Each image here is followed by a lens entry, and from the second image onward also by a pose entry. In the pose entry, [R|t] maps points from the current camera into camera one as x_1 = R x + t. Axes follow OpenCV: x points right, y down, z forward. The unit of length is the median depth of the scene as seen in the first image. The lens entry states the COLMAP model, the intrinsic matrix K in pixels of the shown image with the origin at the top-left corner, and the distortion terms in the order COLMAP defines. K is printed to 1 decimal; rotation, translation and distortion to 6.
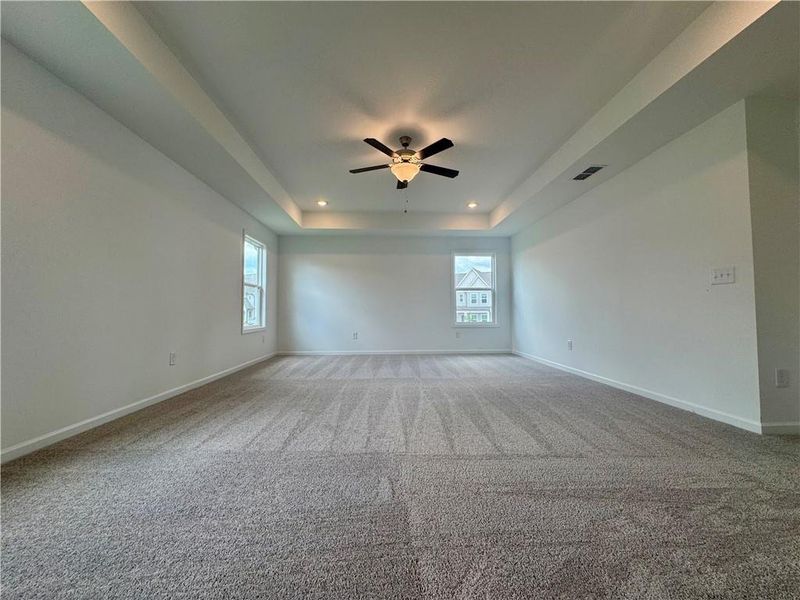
lens RADIAL K [[321.2, 0, 398.6], [0, 321.2, 297.9], [0, 0, 1]] dist [-0.002414, 0.000021]
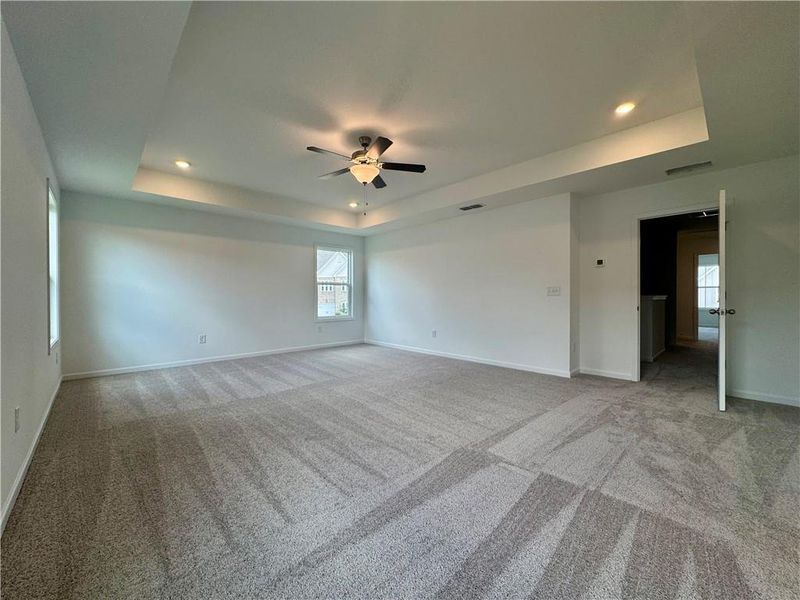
lens RADIAL K [[321.2, 0, 398.6], [0, 321.2, 297.9], [0, 0, 1]] dist [-0.002414, 0.000021]
pose [[0.753295, -0.002604, 0.657677, -0.545706], [-0.029772, 0.998832, 0.038054, -0.052593], [-0.657008, -0.048247, 0.752338, 0.171852]]
